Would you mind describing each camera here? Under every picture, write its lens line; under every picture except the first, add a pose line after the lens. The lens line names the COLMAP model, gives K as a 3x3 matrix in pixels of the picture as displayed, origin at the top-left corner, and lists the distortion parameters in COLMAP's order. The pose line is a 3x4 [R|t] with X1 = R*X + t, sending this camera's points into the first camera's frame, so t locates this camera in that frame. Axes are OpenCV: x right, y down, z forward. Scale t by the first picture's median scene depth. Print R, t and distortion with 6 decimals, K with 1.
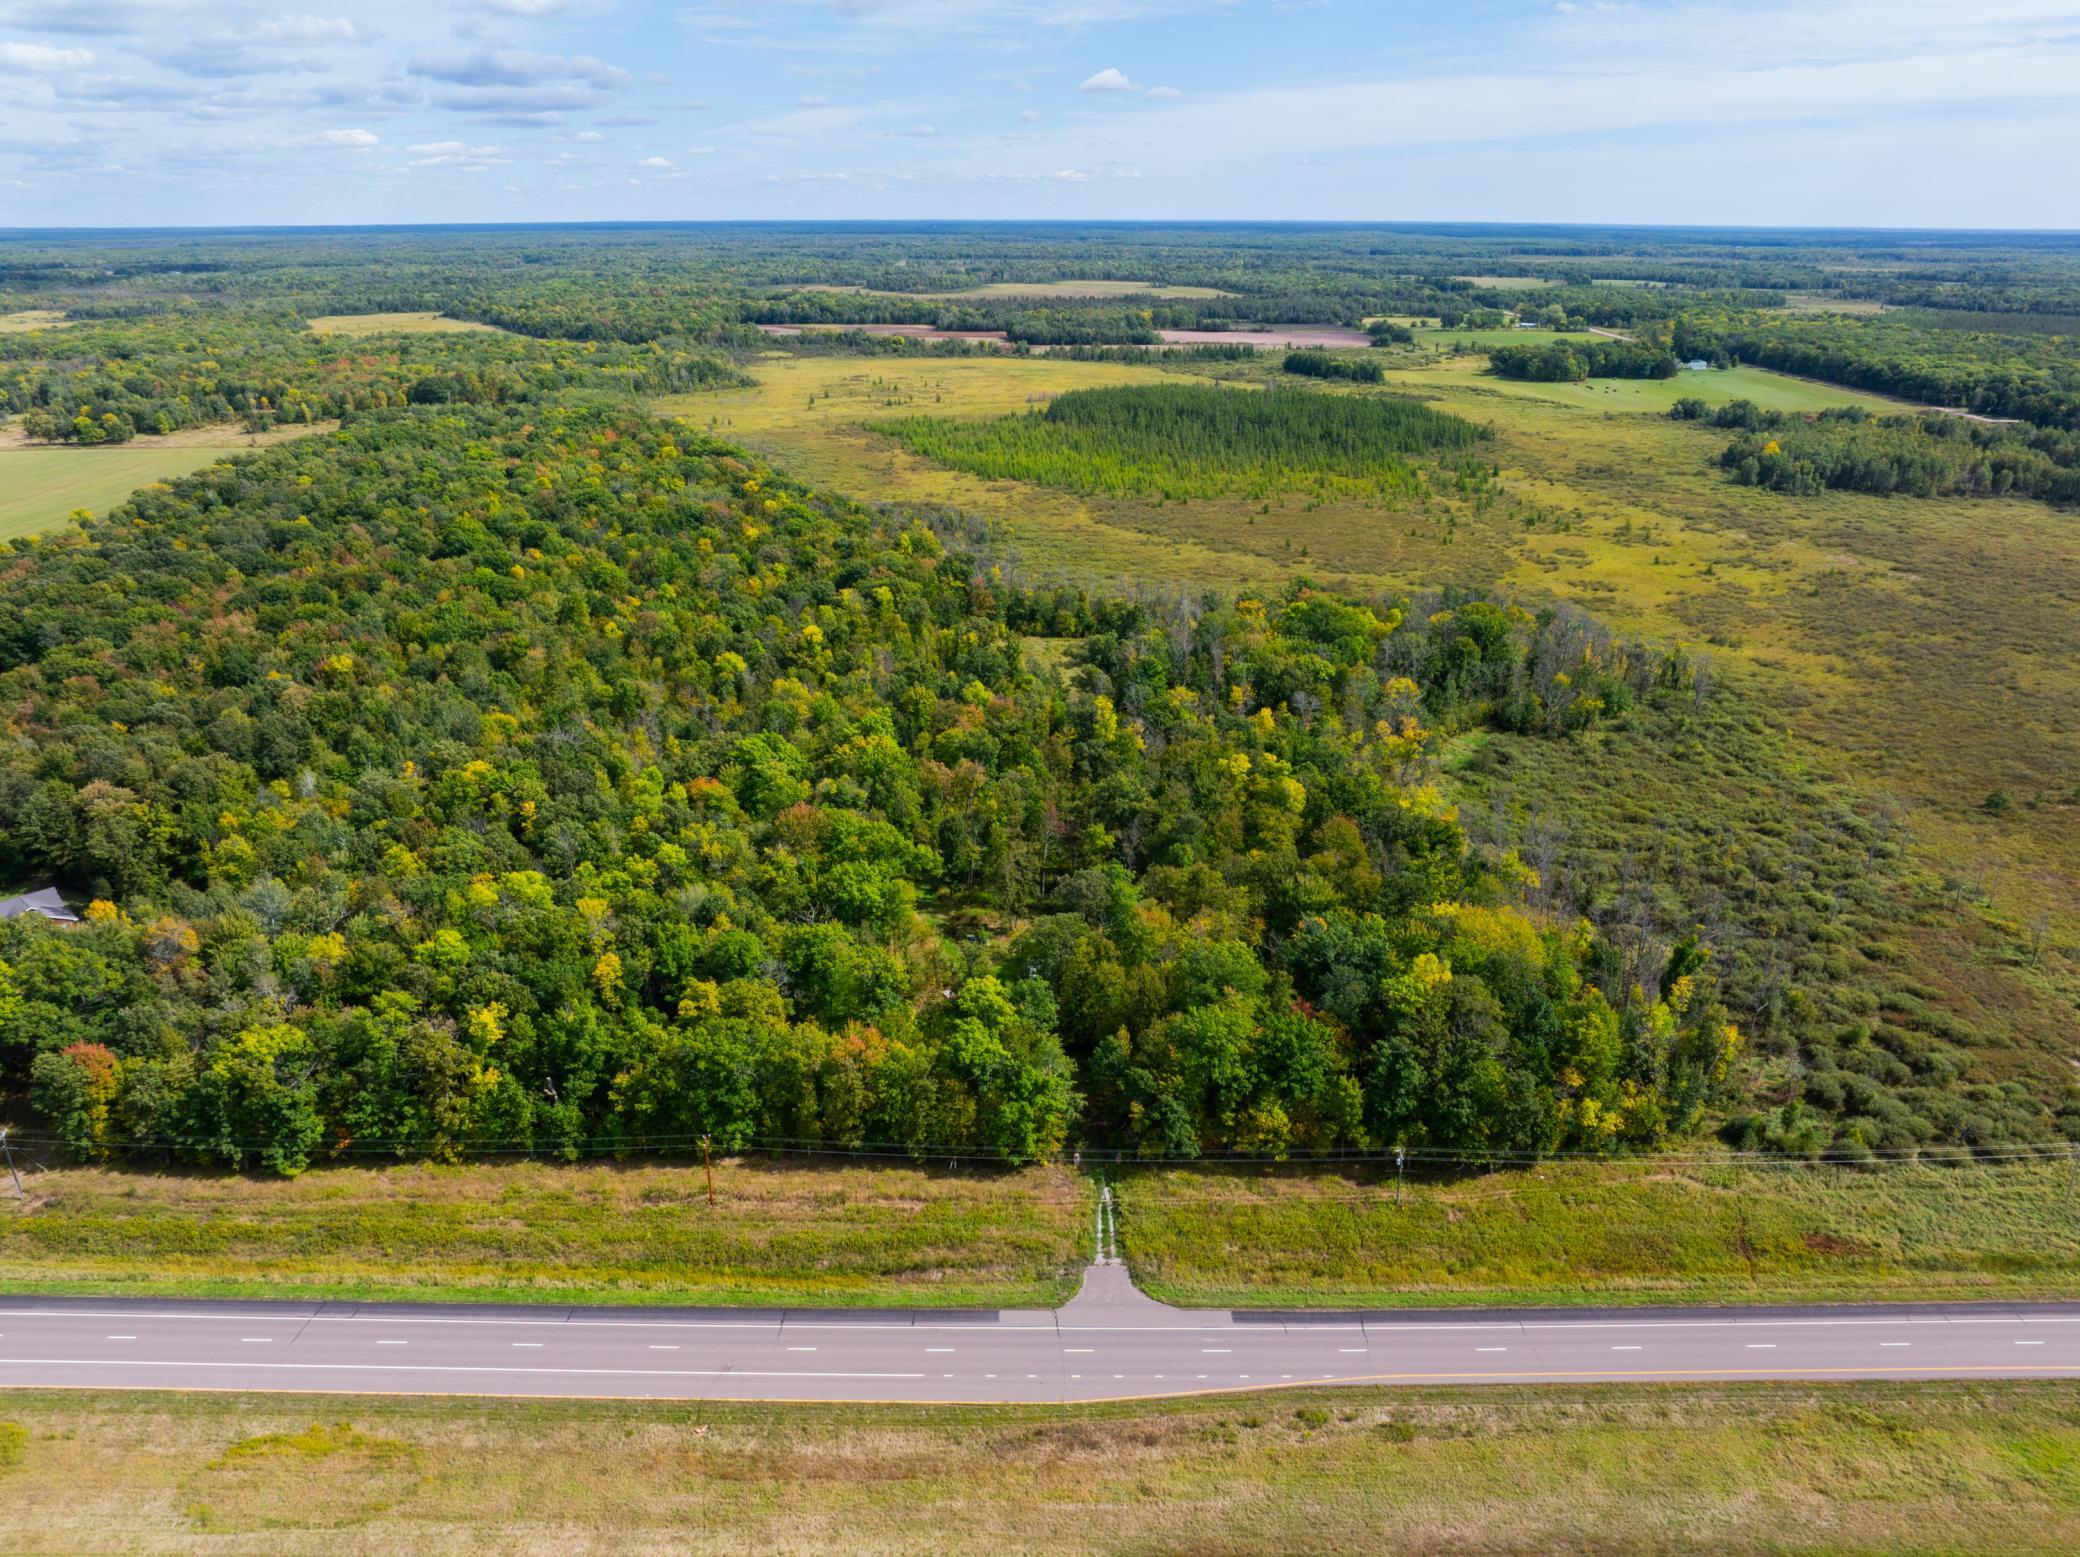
lens RADIAL K [[1471.6, 0, 1040.0], [0, 1471.6, 778.5], [0, 0, 1]] dist [-0.034979, 0.007554]
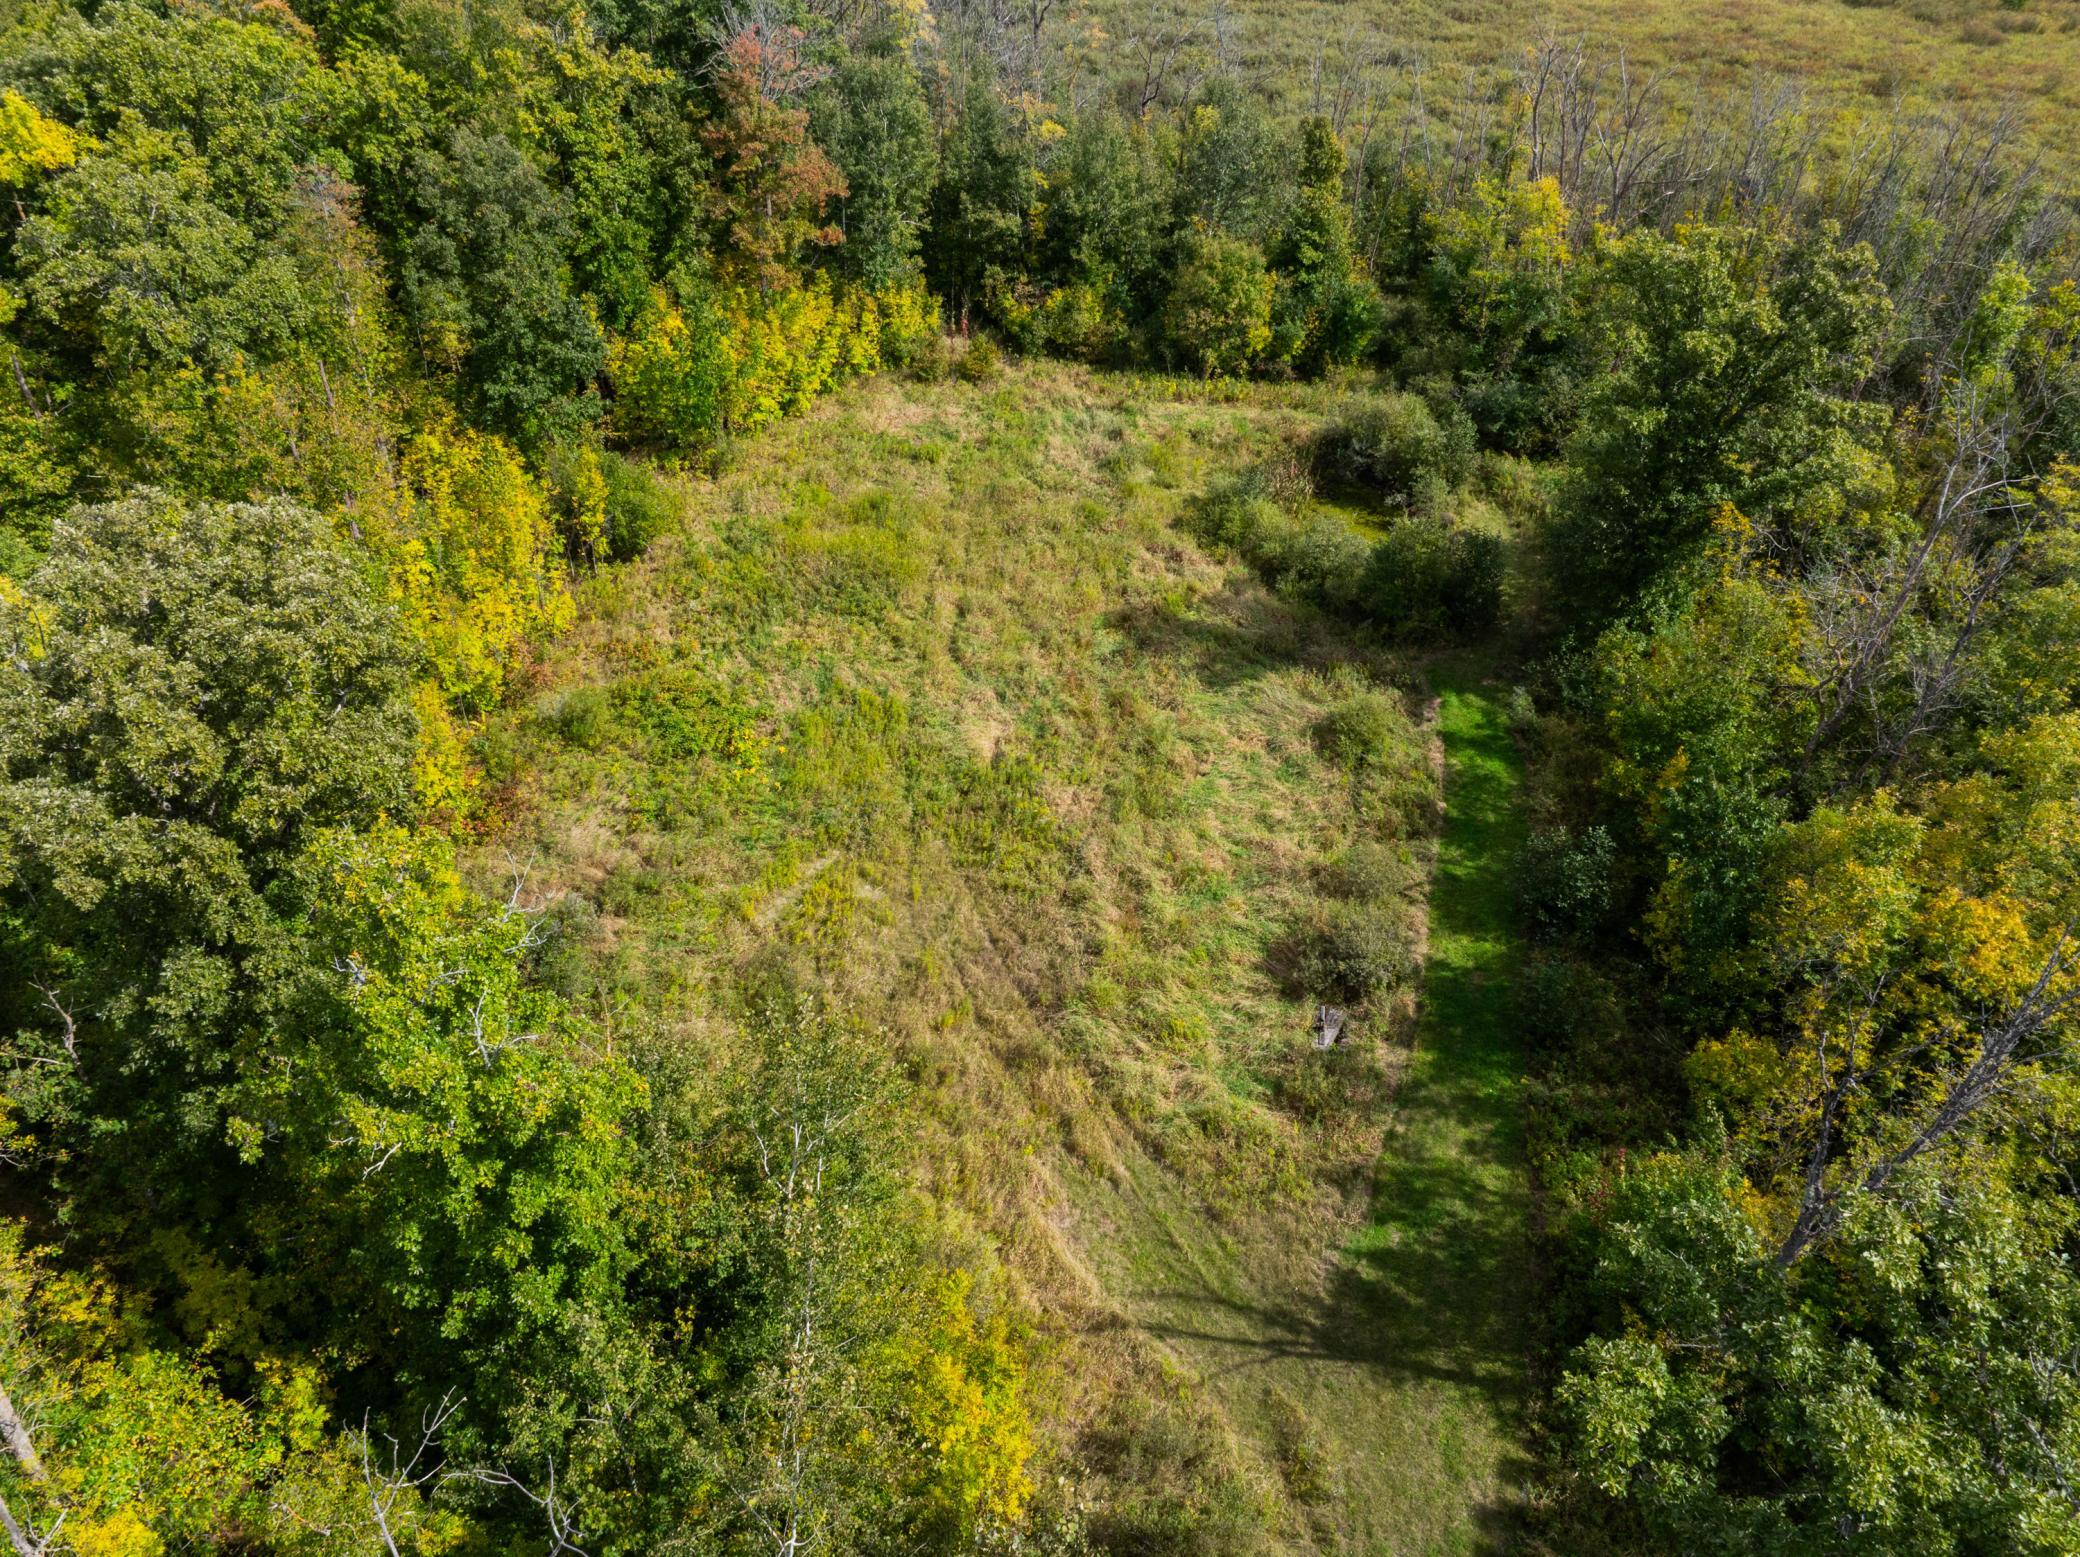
lens RADIAL K [[1471.6, 0, 1040.0], [0, 1471.6, 778.5], [0, 0, 1]] dist [-0.034979, 0.007554]
pose [[0.994937, 0.062220, -0.078927, 0.013136], [-0.034527, 0.949133, 0.312978, -0.110791], [0.094386, -0.308668, 0.946475, 0.837054]]
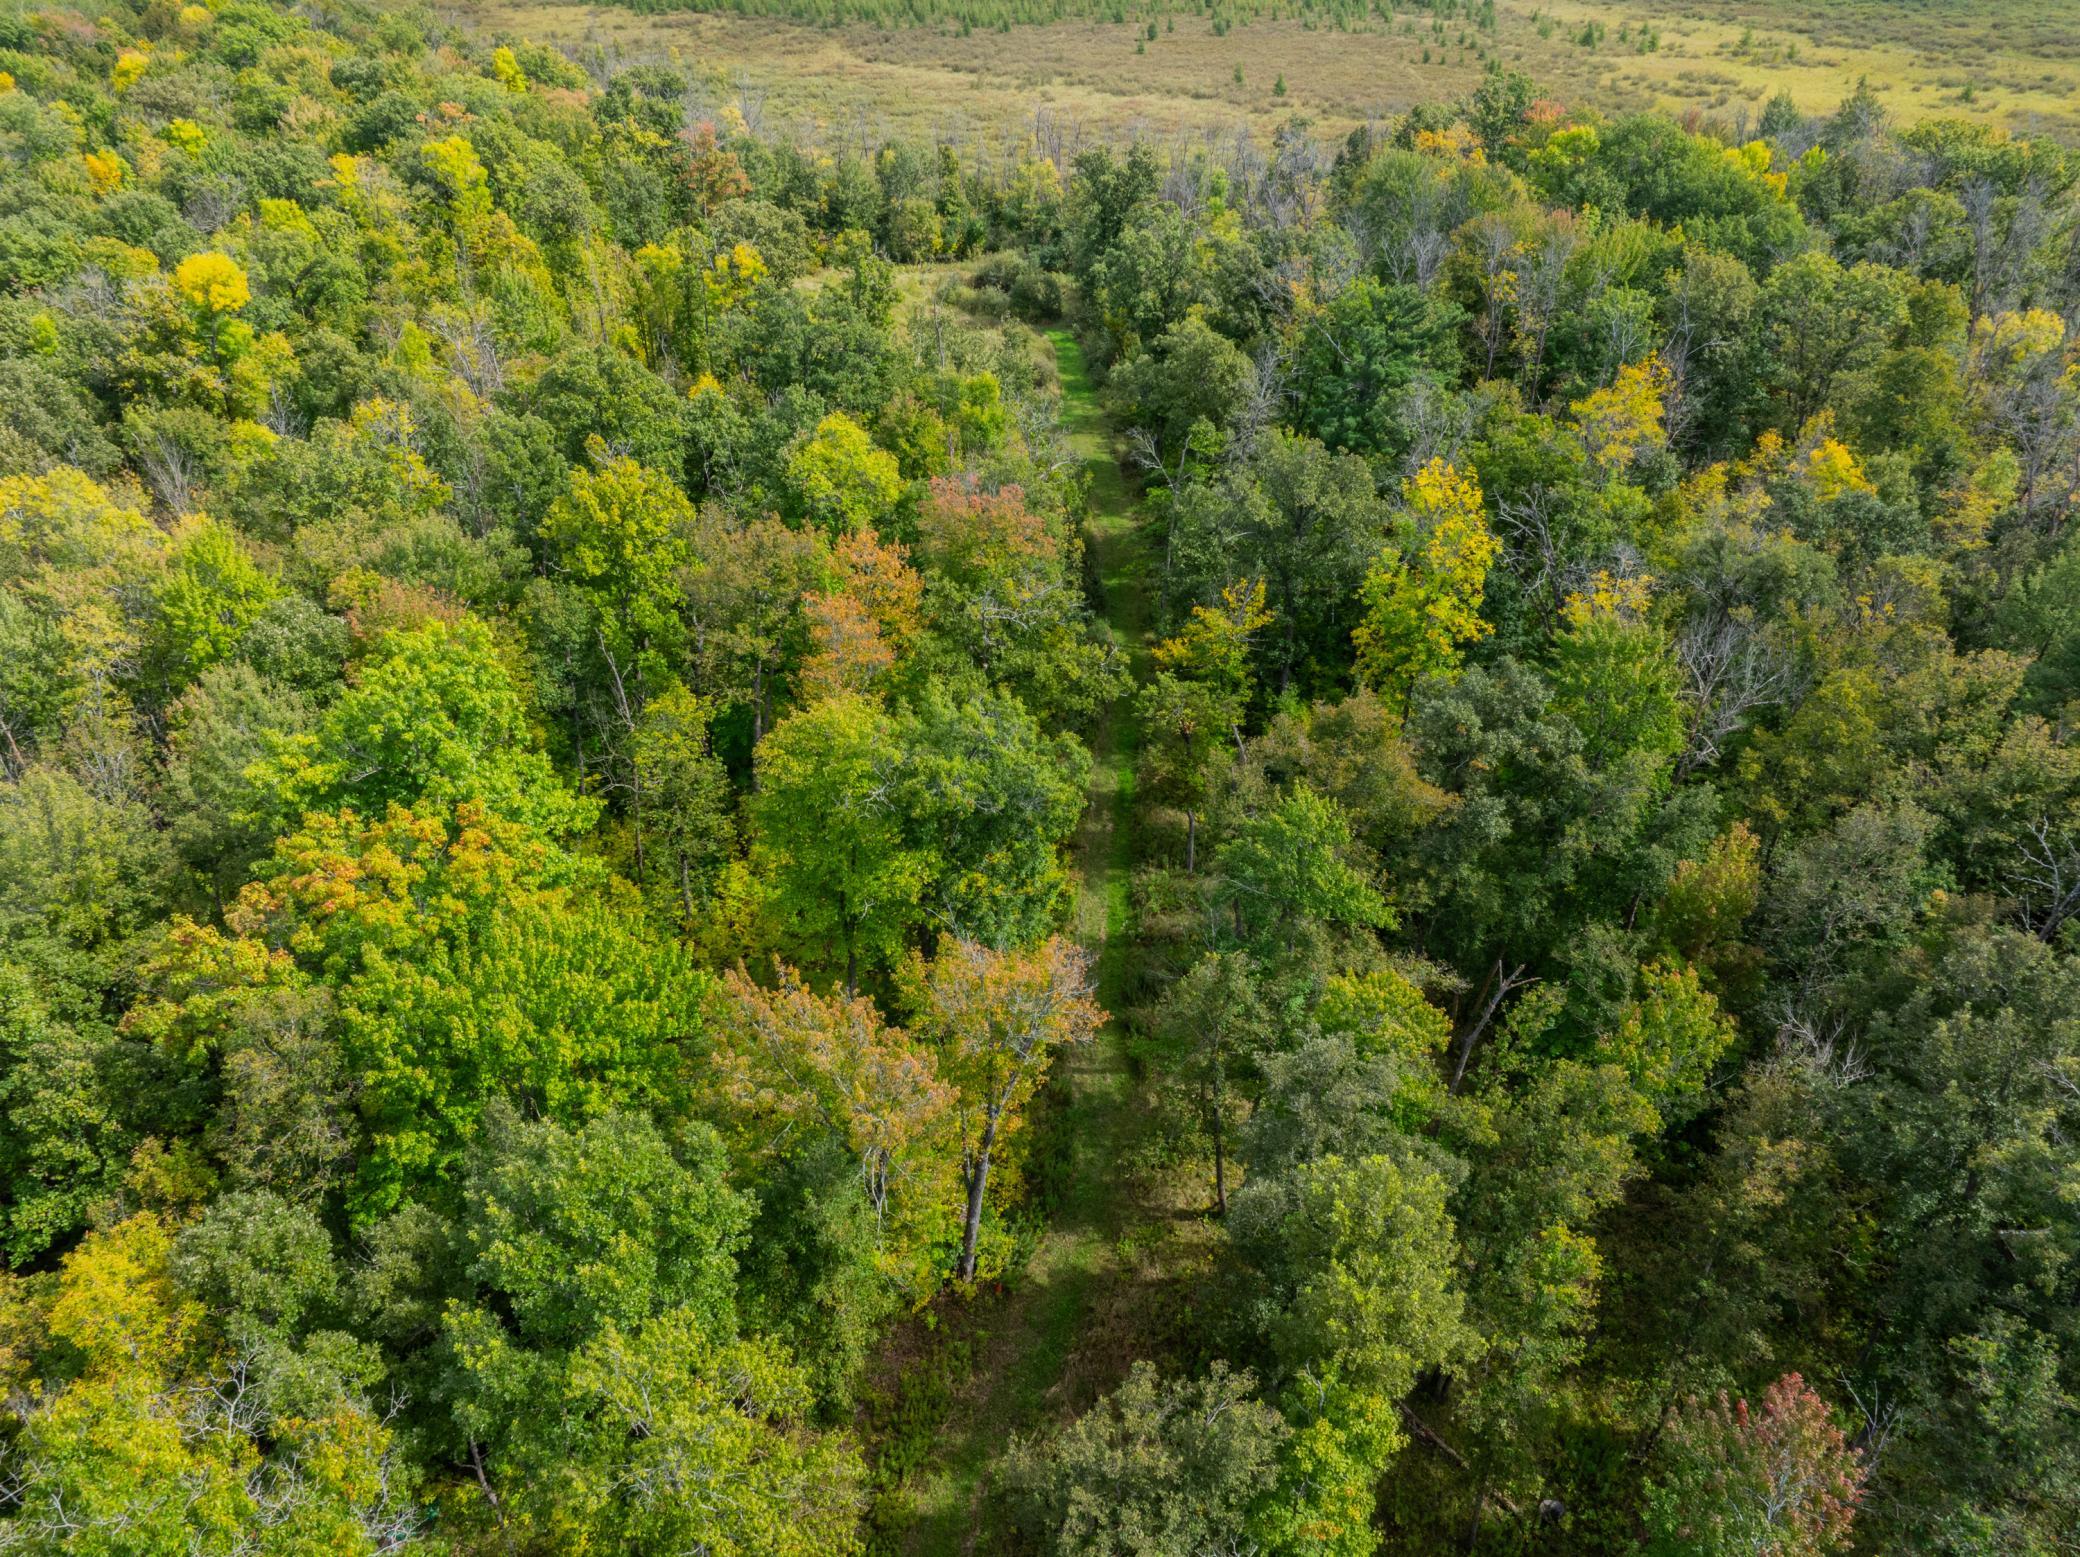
lens RADIAL K [[1471.6, 0, 1040.0], [0, 1471.6, 778.5], [0, 0, 1]] dist [-0.034979, 0.007554]
pose [[0.974317, -0.125122, 0.187219, -0.050741], [0.079946, 0.969460, 0.231854, -0.048548], [-0.210511, -0.210932, 0.954564, 0.579112]]
